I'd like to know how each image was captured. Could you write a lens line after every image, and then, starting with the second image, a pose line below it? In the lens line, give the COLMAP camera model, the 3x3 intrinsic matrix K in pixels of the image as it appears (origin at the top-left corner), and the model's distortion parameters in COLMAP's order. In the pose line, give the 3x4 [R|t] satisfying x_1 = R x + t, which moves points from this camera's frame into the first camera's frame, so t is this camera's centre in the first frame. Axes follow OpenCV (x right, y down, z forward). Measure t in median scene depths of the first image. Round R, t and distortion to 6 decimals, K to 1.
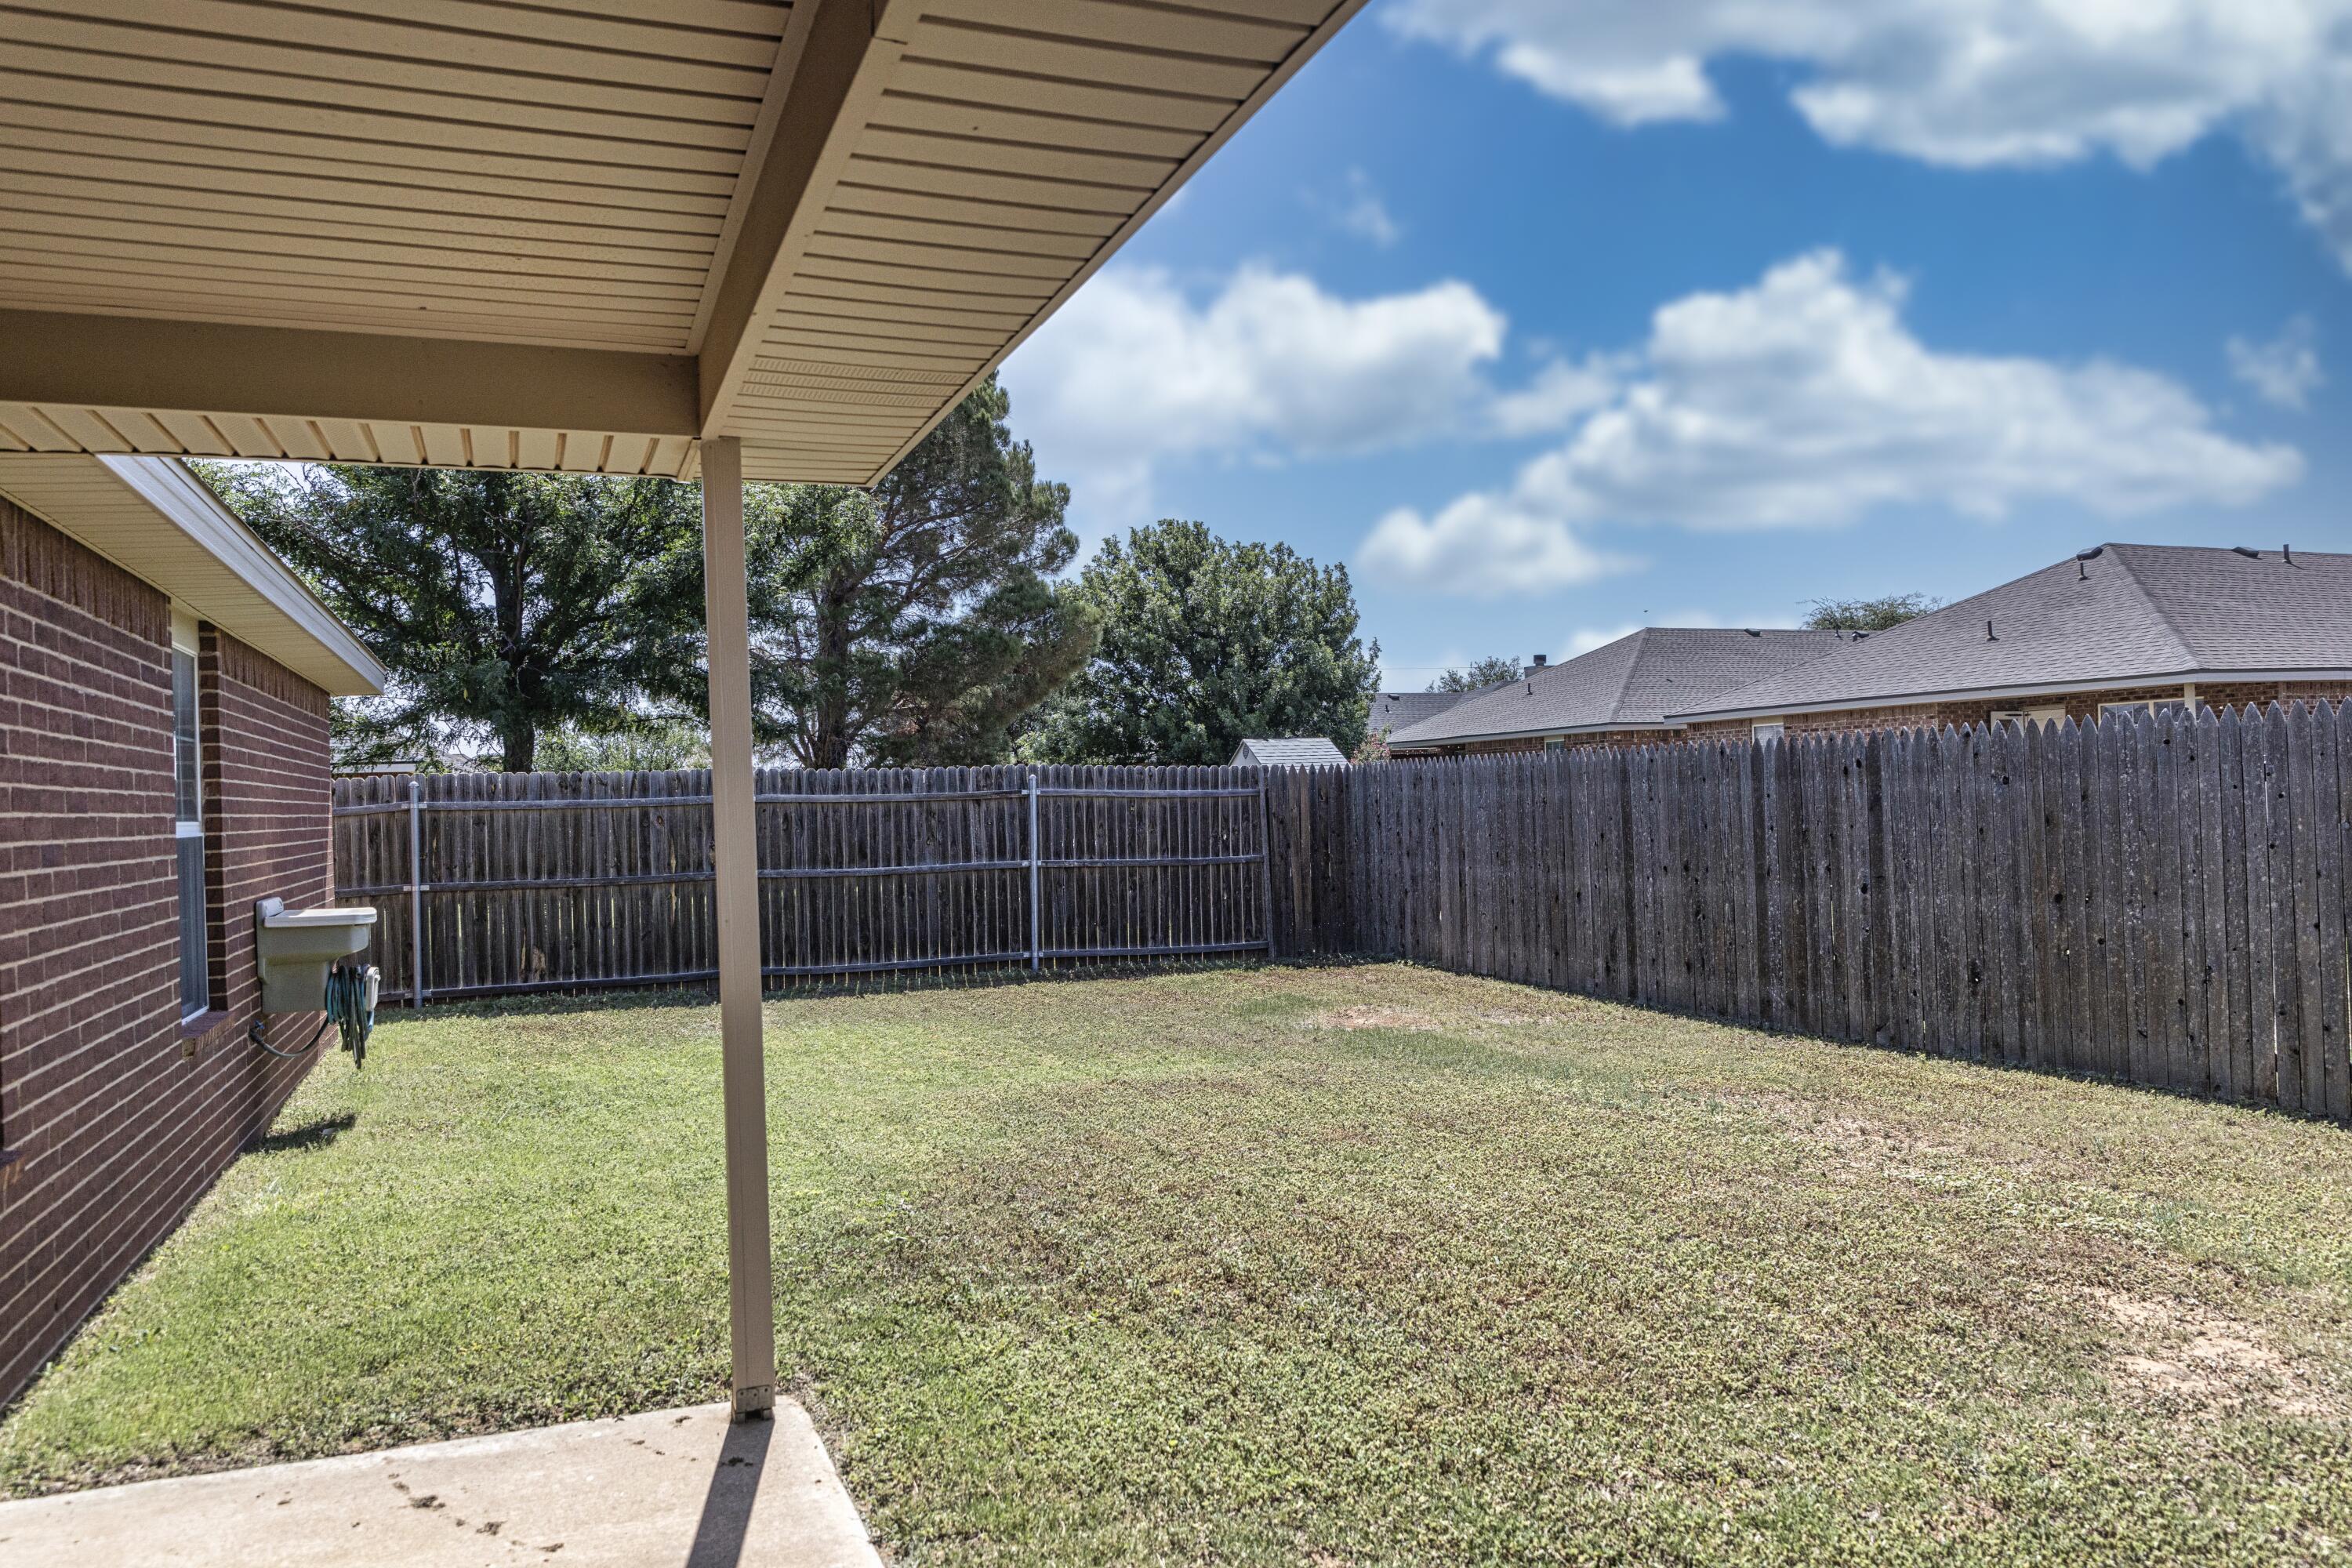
lens RADIAL K [[1592.3, 0, 1176.0], [0, 1592.3, 784.0], [0, 0, 1]] dist [0.006865, 0.001547]
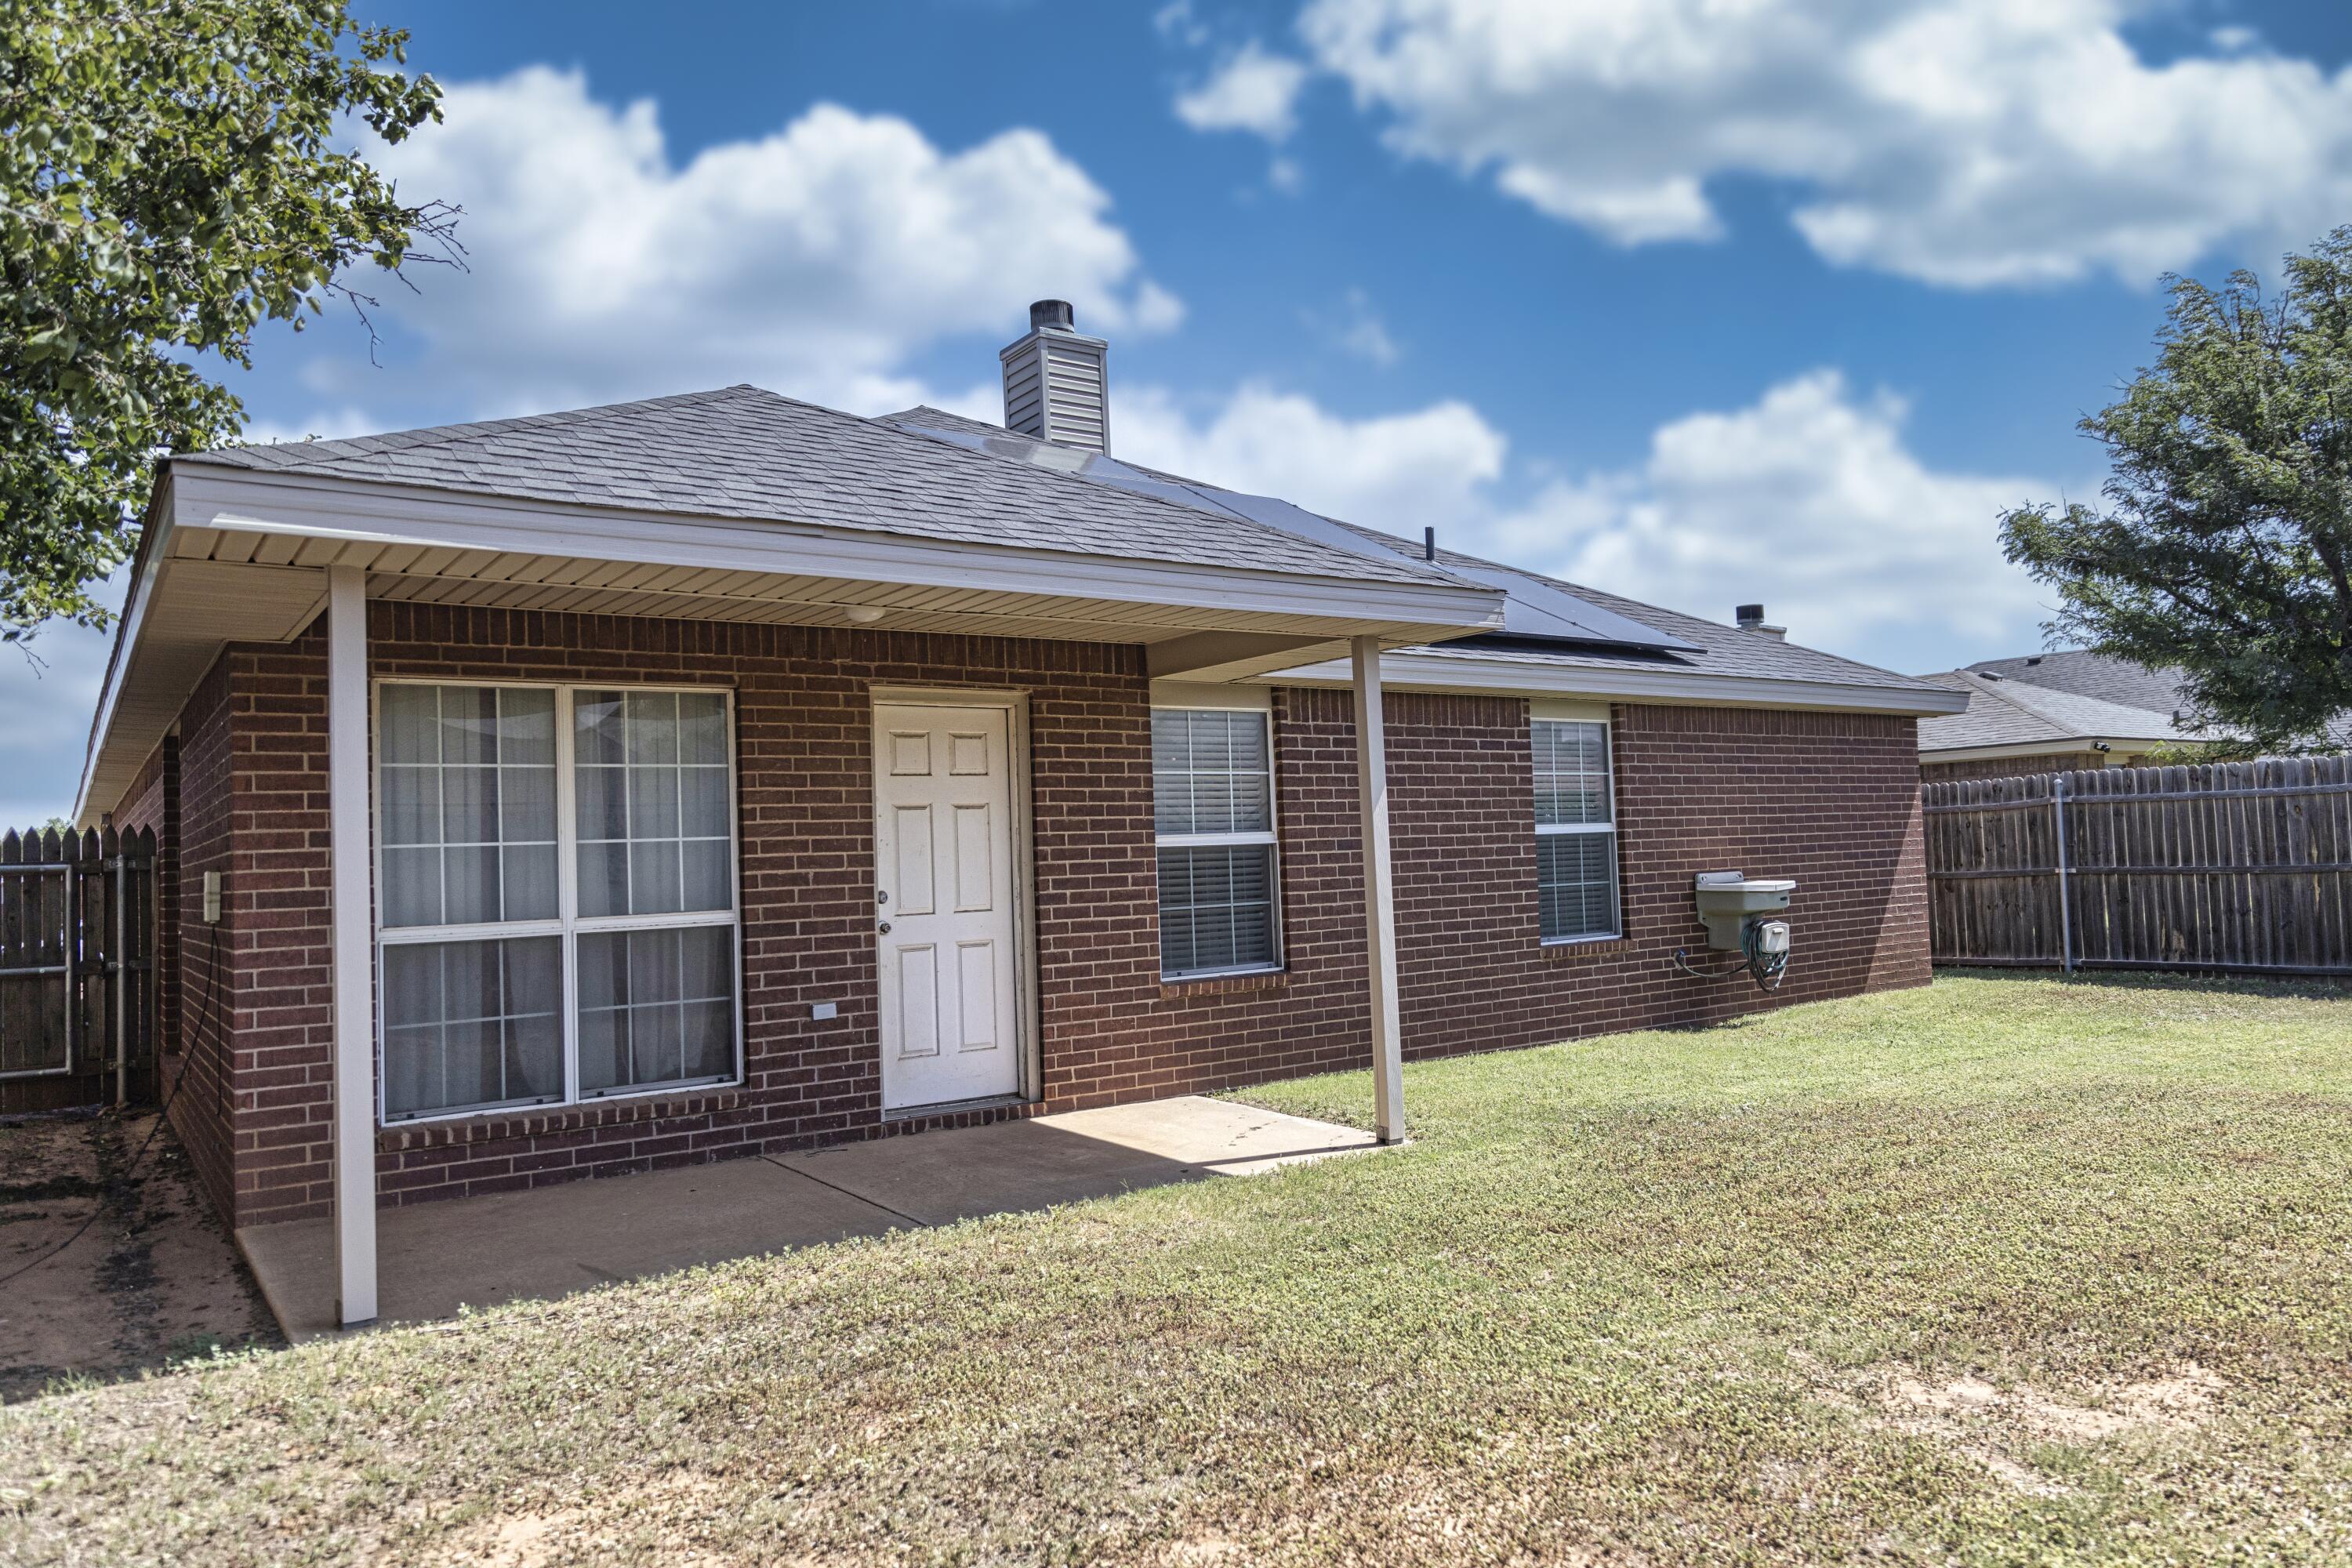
lens RADIAL K [[1565.8, 0, 1181.8], [0, 1565.8, 787.4], [0, 0, 1]] dist [-0.004876, -0.002582]
pose [[0.242295, -0.021554, -0.969963, 0.431793], [0.037696, 0.999207, -0.012787, -0.004467], [0.969470, -0.033465, 0.242916, 0.091377]]
